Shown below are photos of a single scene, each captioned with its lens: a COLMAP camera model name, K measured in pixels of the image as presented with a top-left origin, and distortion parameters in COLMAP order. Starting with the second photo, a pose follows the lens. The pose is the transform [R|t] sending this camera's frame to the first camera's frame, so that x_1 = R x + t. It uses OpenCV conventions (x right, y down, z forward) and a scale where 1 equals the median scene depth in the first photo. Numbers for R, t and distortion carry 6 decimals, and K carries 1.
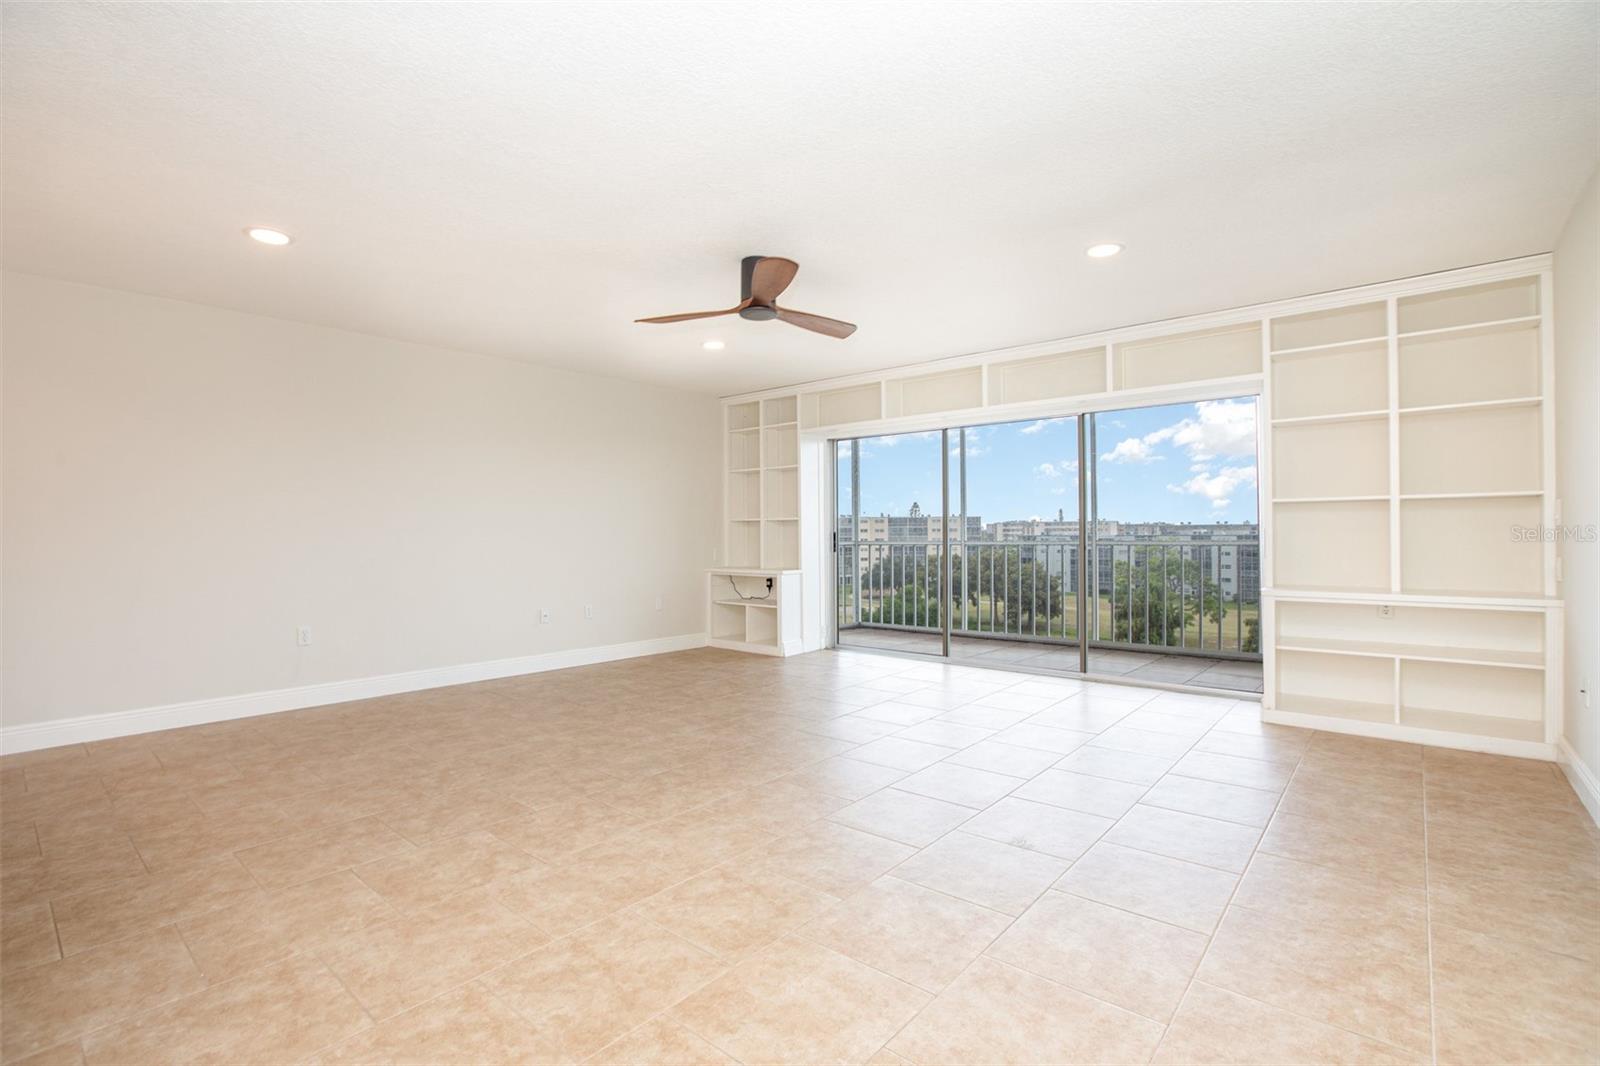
lens RADIAL K [[732.9, 0, 799.0], [0, 732.9, 528.8], [0, 0, 1]] dist [-0.040425, 0.012593]
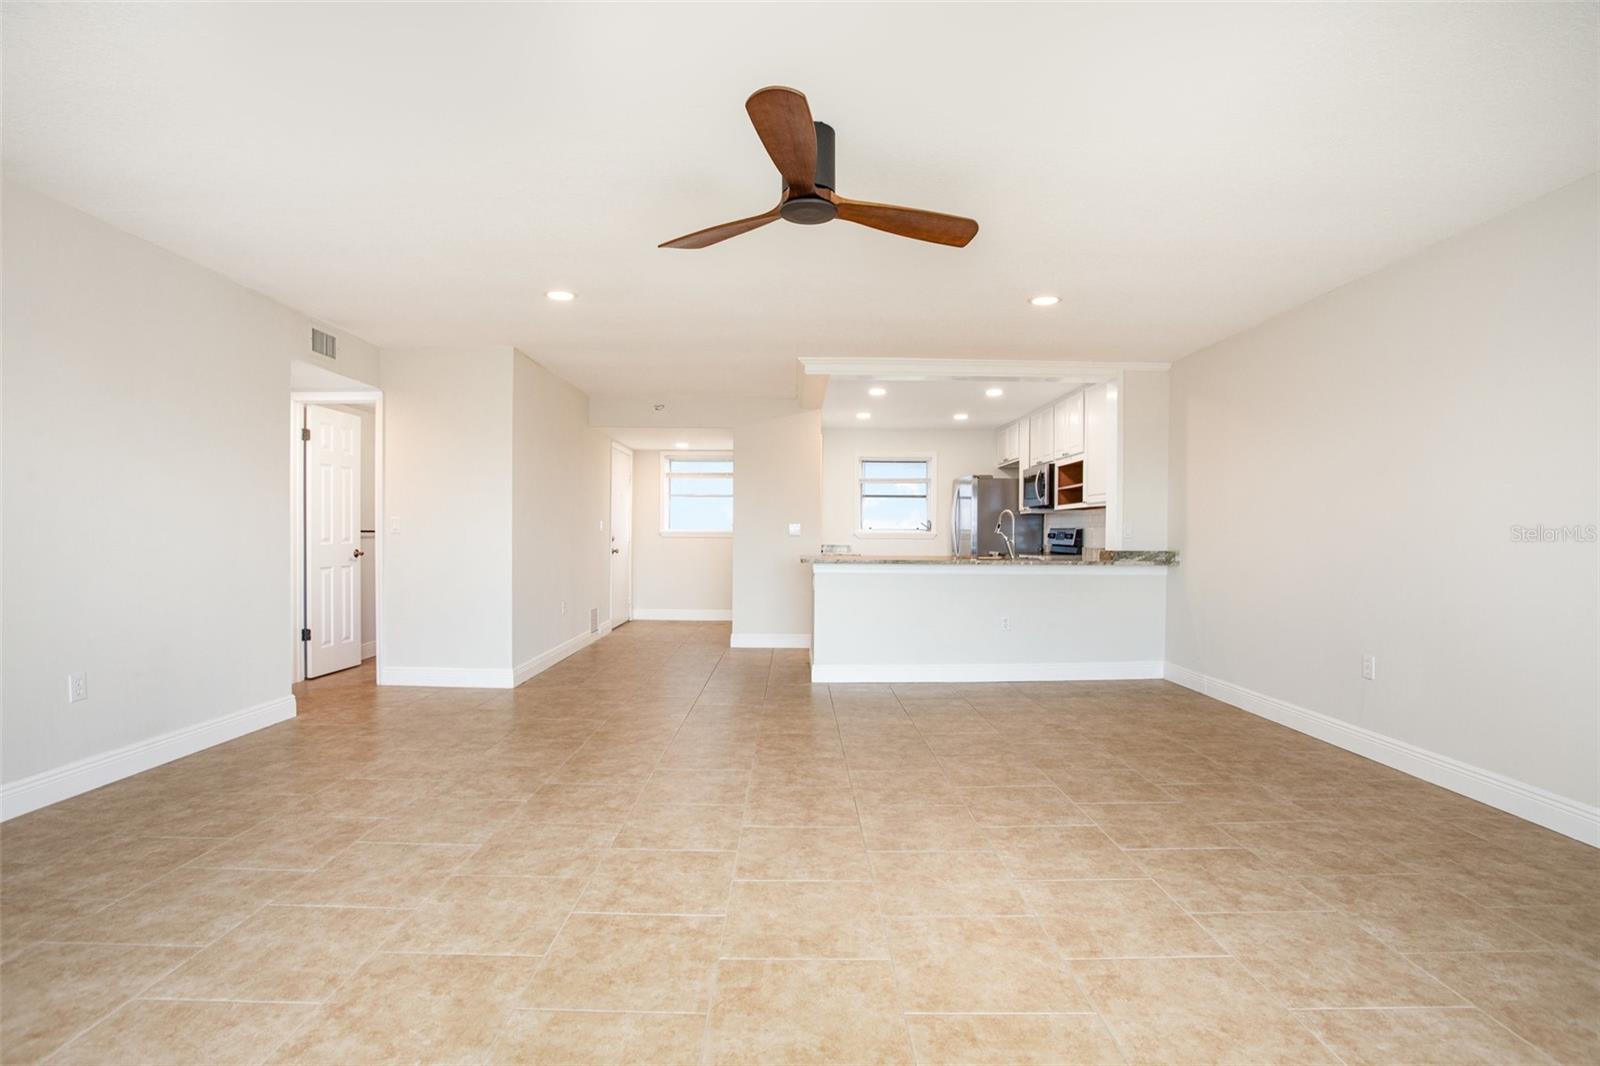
lens RADIAL K [[745.9, 0, 795.5], [0, 745.9, 537.6], [0, 0, 1]] dist [-0.041770, 0.014443]
pose [[-0.754595, 0.001279, -0.656190, 0.494263], [0.002124, 0.999998, -0.000494, 0.007873], [0.656188, -0.001766, -0.754596, 1.845544]]
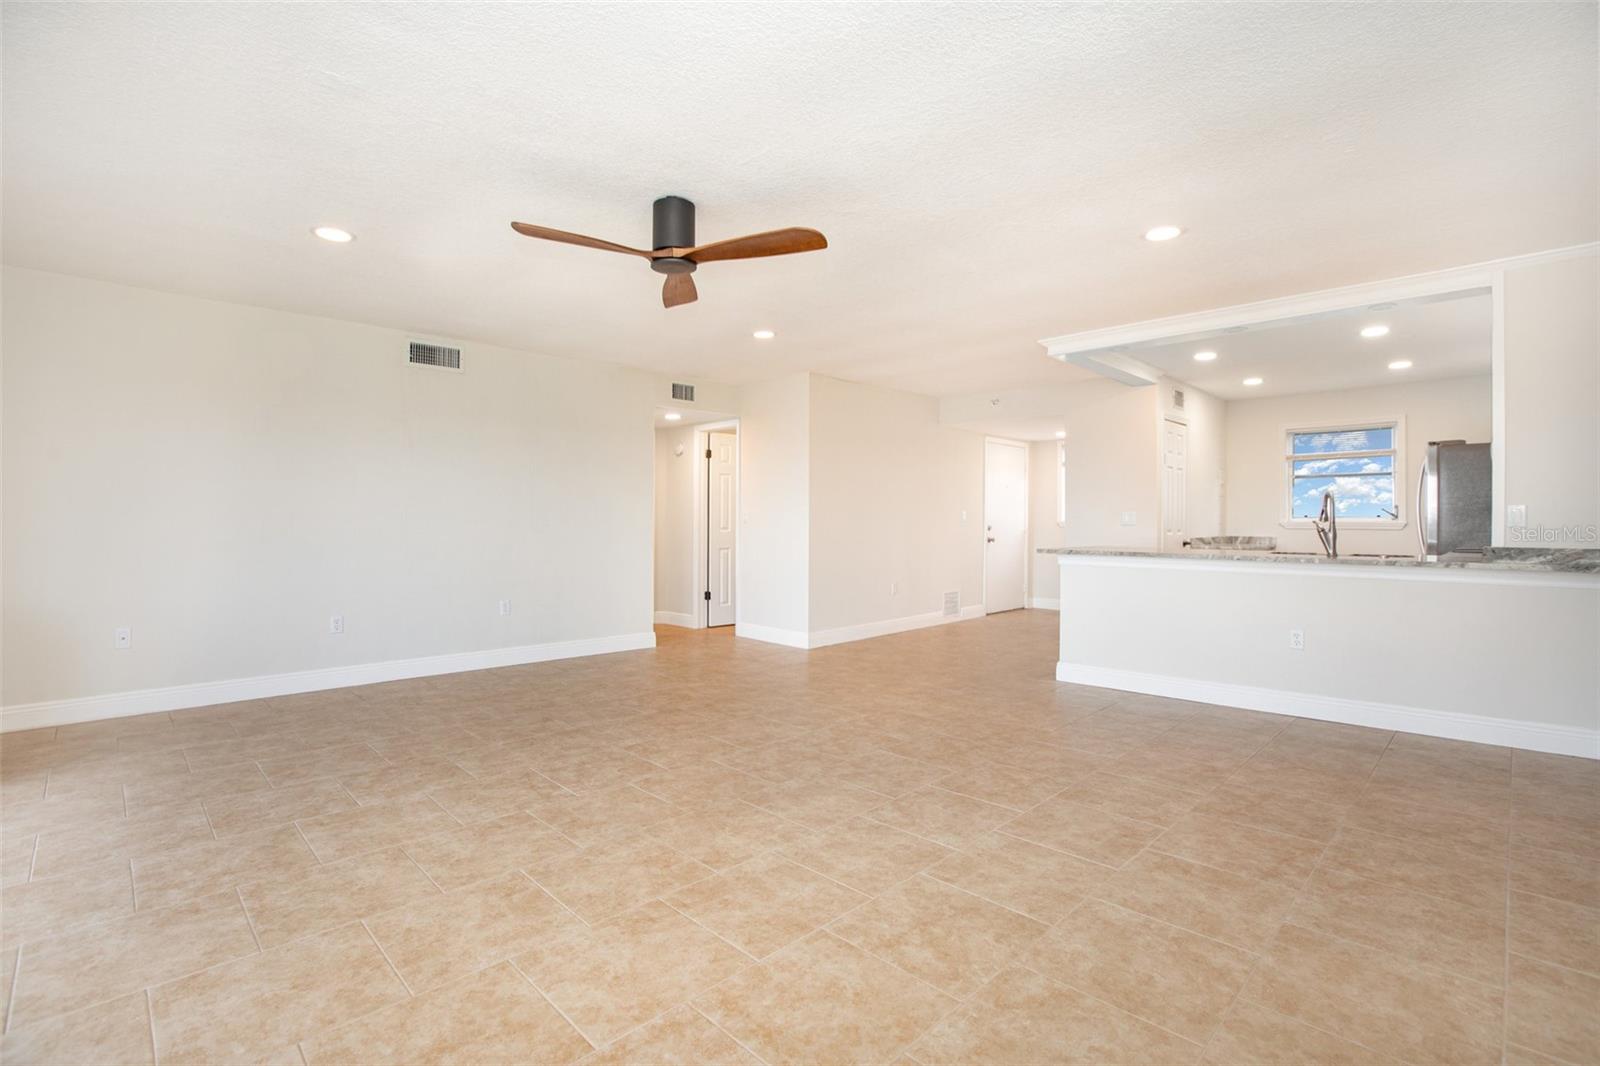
lens RADIAL K [[732.9, 0, 799.0], [0, 732.9, 528.8], [0, 0, 1]] dist [-0.040425, 0.012593]
pose [[-0.996770, 0.001169, 0.080299, -0.325607], [0.000987, 0.999997, -0.002300, 0.016714], [-0.080301, -0.002213, -0.996768, 2.225613]]
